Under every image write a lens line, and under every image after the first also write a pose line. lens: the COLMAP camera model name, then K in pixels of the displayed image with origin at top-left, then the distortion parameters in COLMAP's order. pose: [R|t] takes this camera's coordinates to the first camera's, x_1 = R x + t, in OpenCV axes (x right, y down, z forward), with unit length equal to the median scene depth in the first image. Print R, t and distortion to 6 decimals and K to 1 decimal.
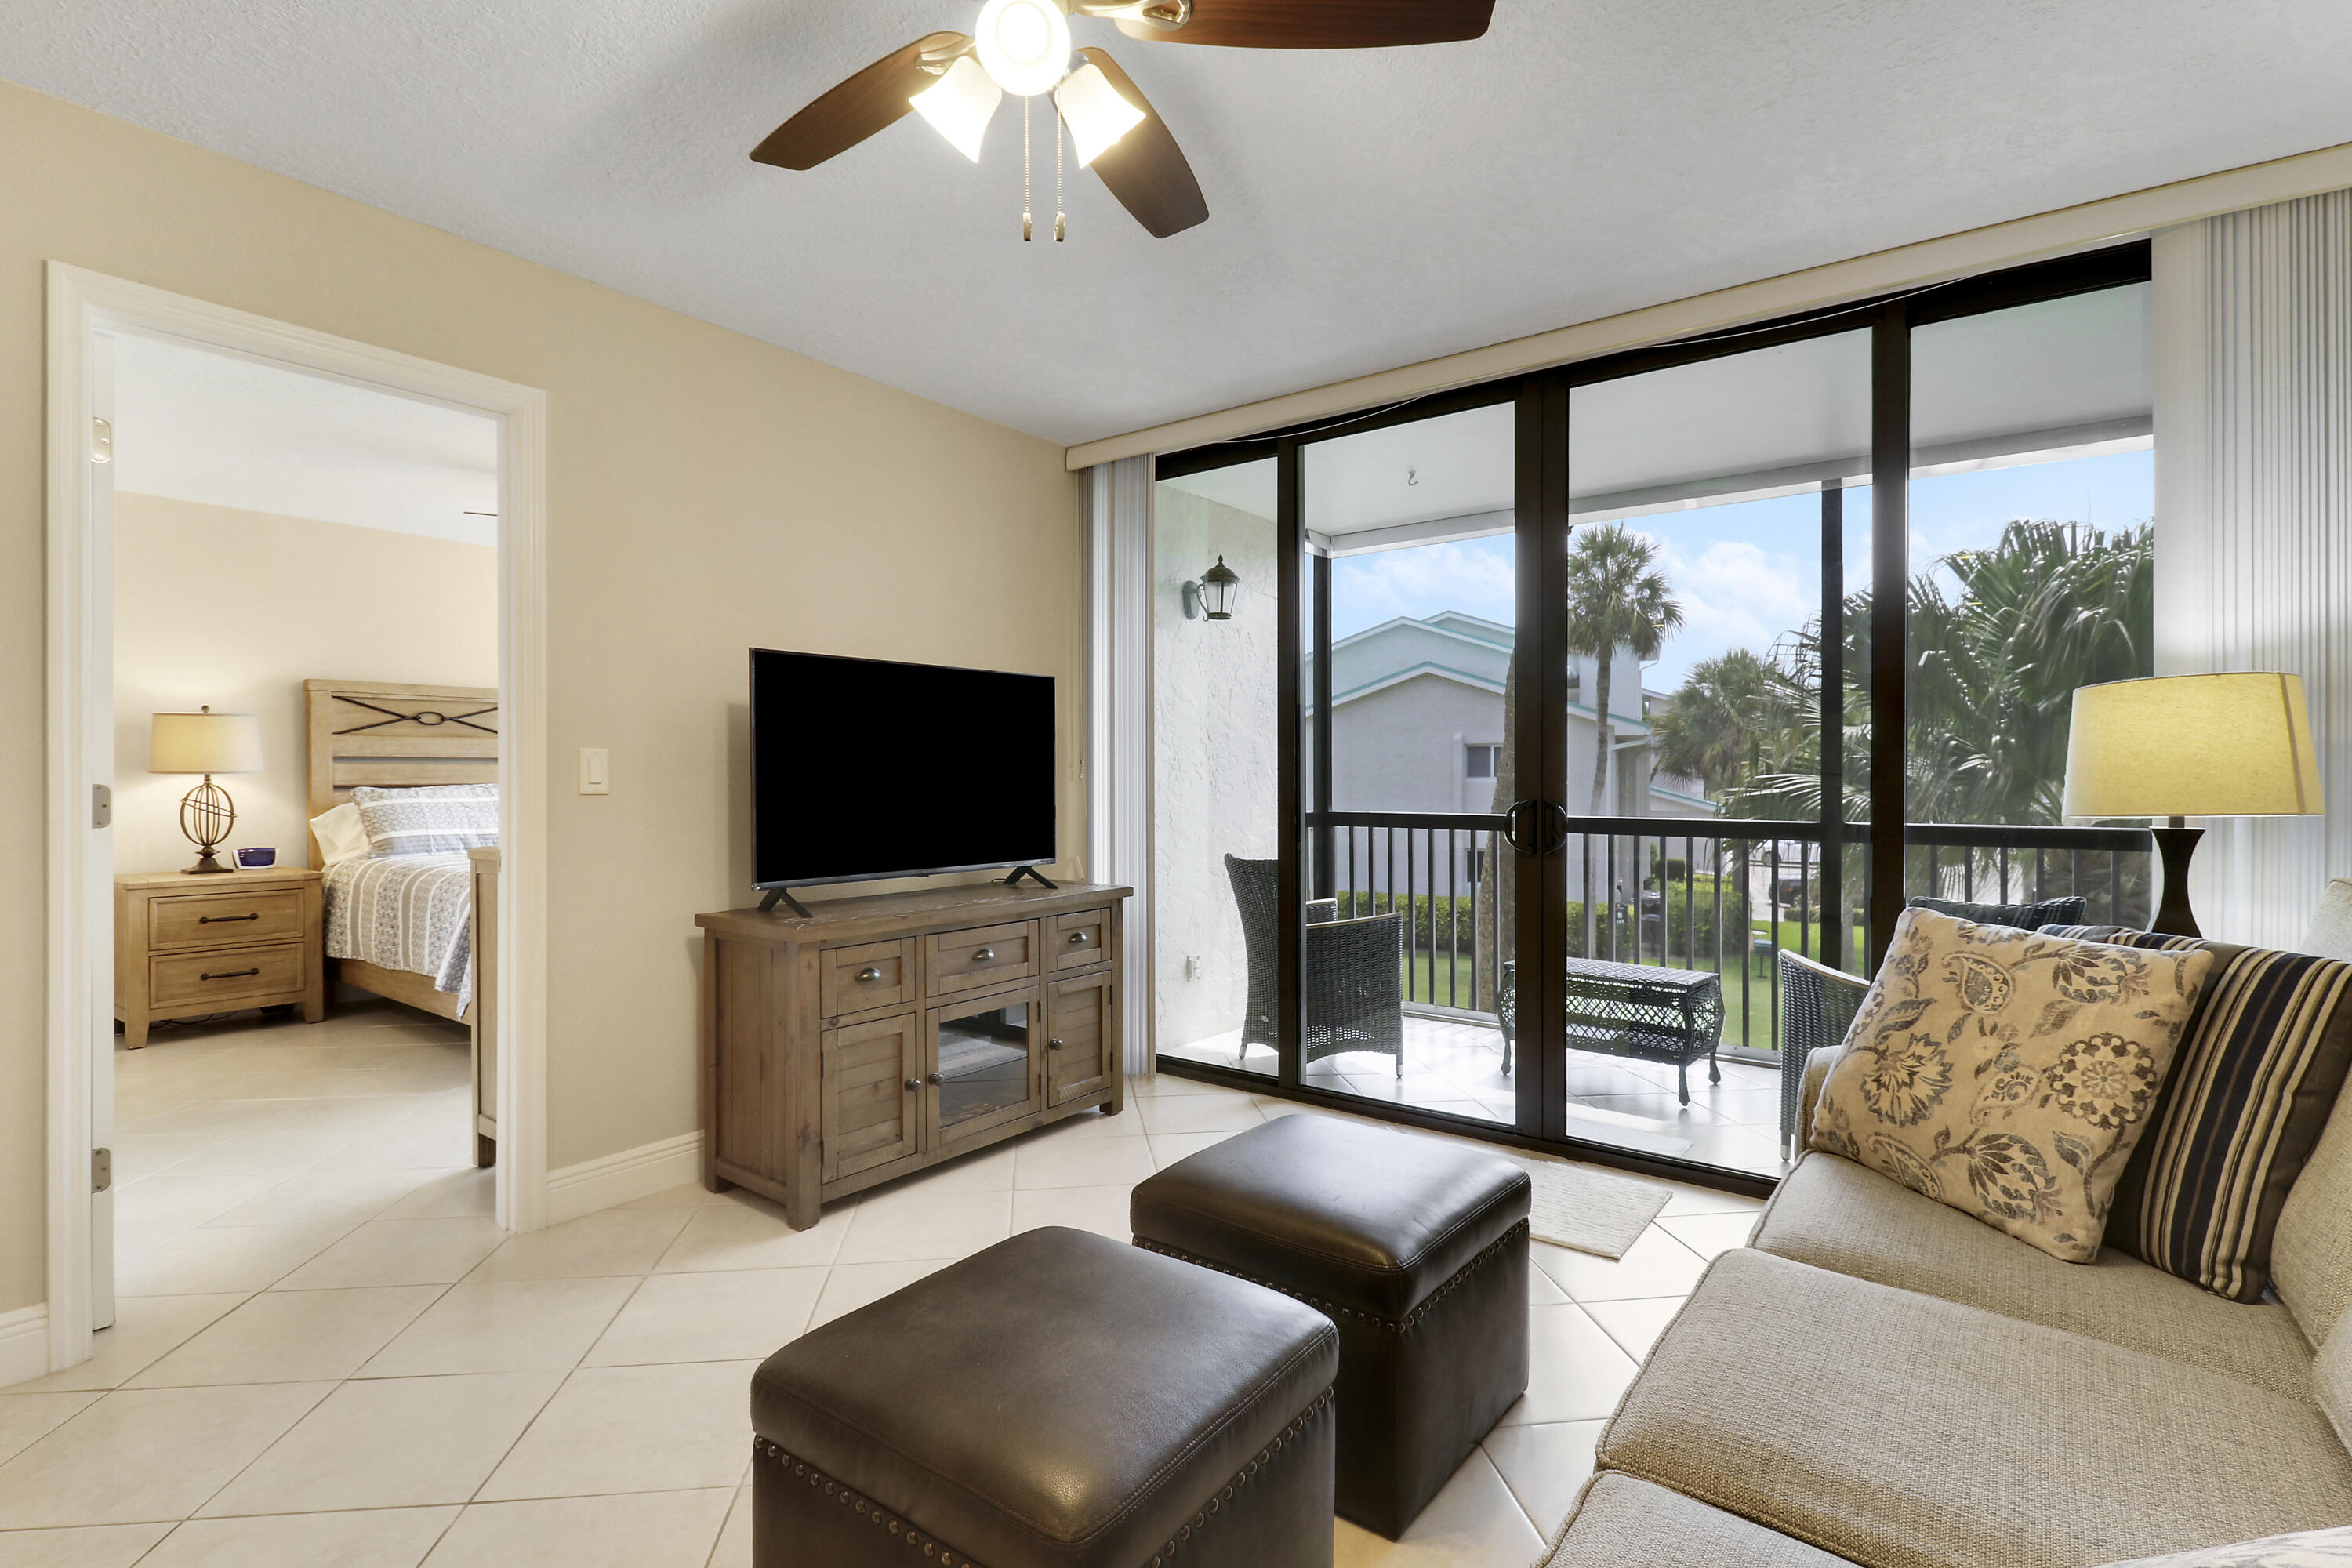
lens RADIAL K [[1089.4, 0, 1184.7], [0, 1089.4, 786.0], [0, 0, 1]] dist [0.002344, -0.013645]
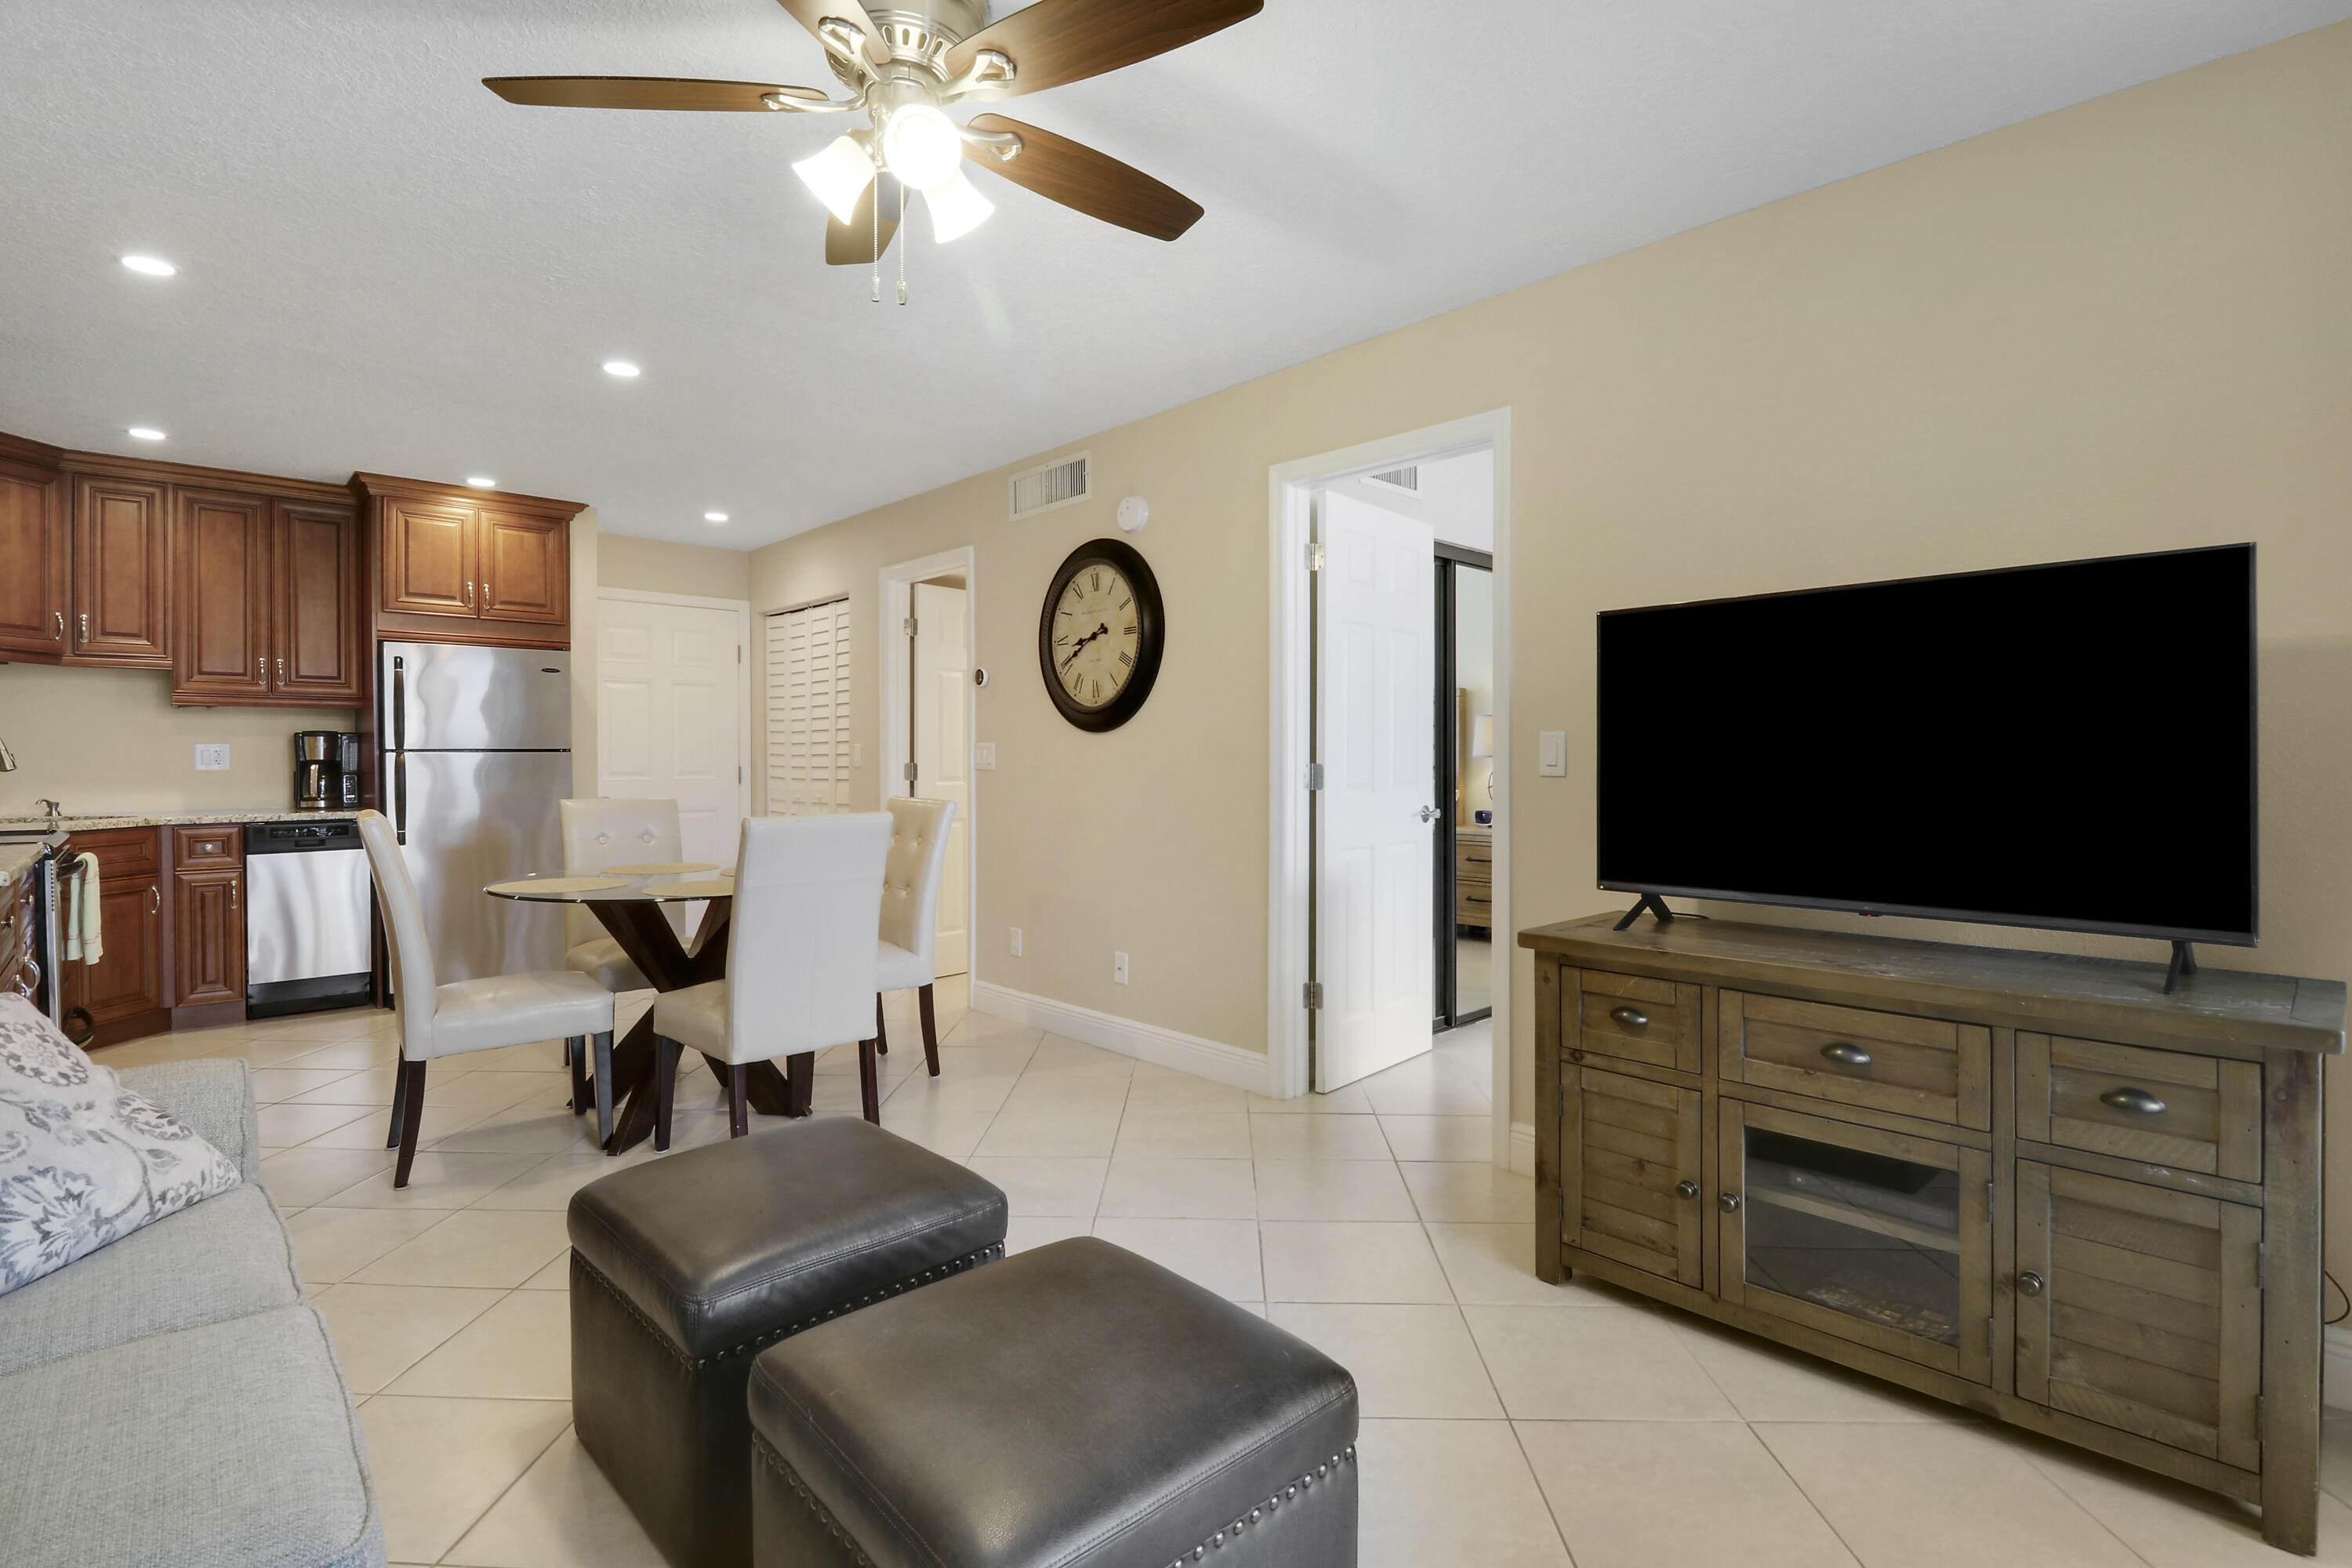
lens RADIAL K [[1110.0, 0, 1190.9], [0, 1110.0, 769.3], [0, 0, 1]] dist [0.013196, -0.021059]
pose [[-0.161181, 0.007606, -0.986895, 0.319330], [-0.009768, 0.999909, 0.009302, -0.003368], [0.986876, 0.011139, -0.161093, 0.484681]]
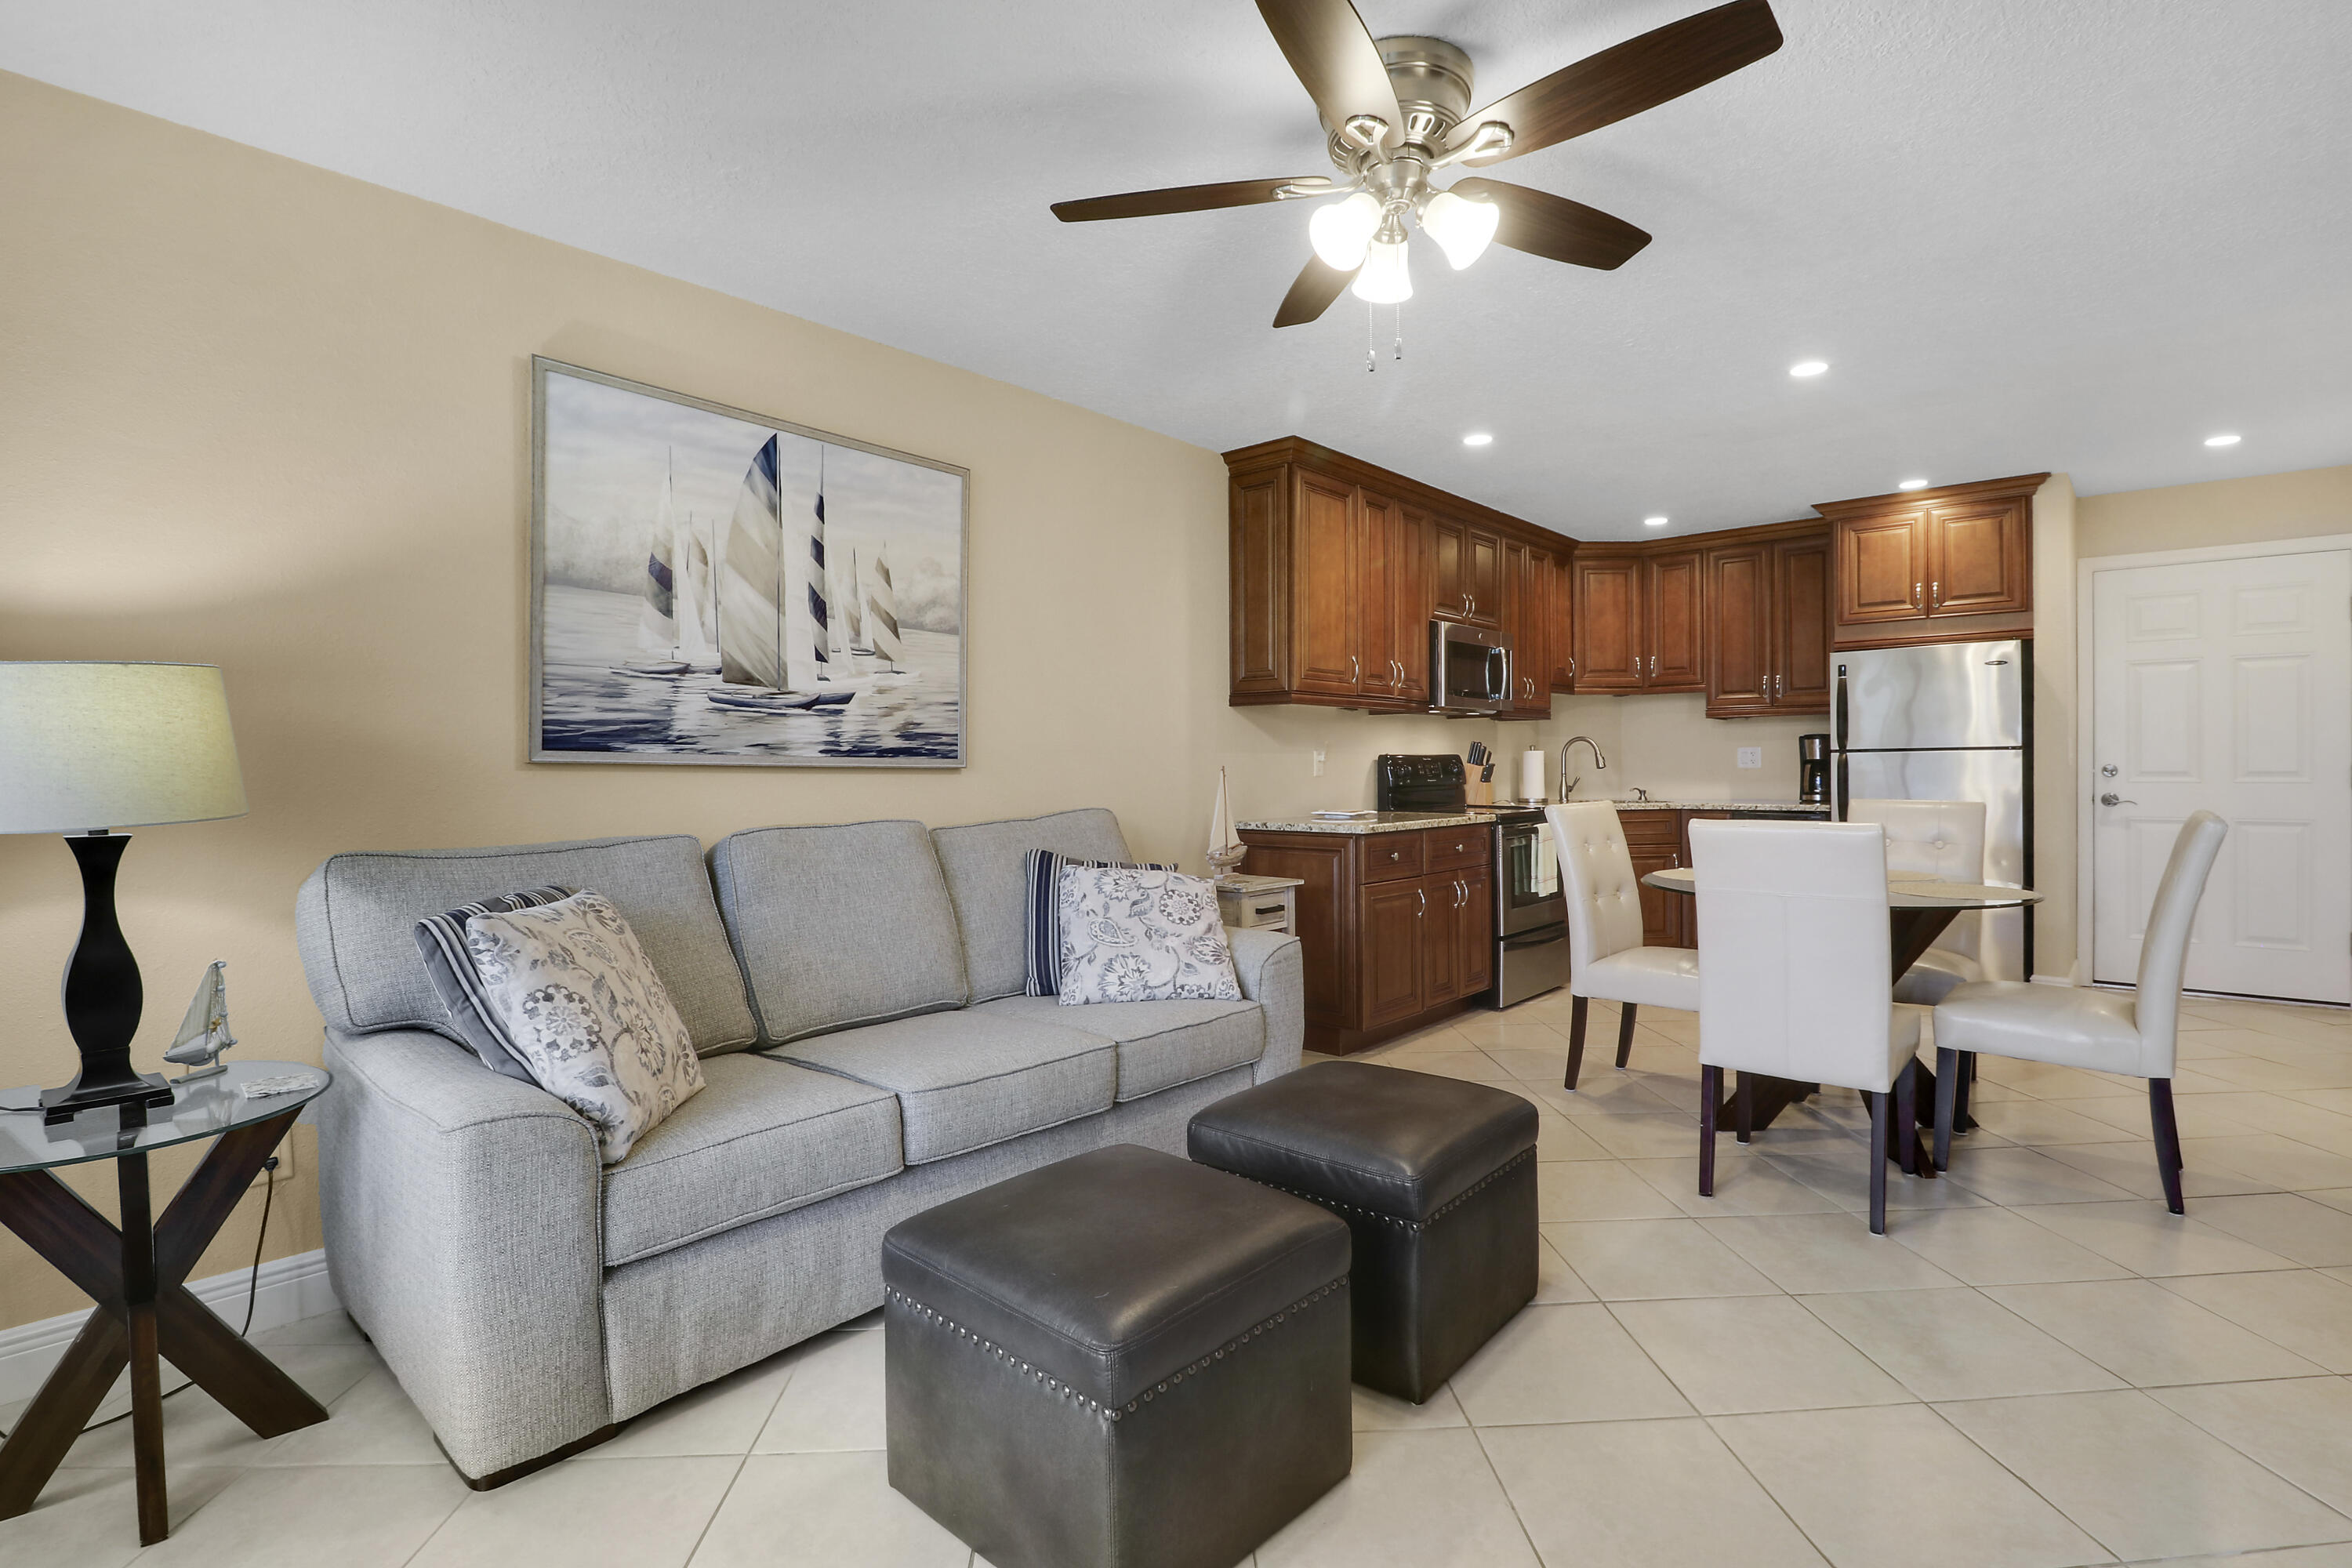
lens RADIAL K [[1094.6, 0, 1165.3], [0, 1094.6, 776.2], [0, 0, 1]] dist [0.004581, -0.013719]
pose [[-0.995974, 0.005367, 0.089483, 0.008948], [0.007355, 0.999733, 0.021903, -0.007515], [-0.089342, 0.022473, -0.995747, 0.757939]]
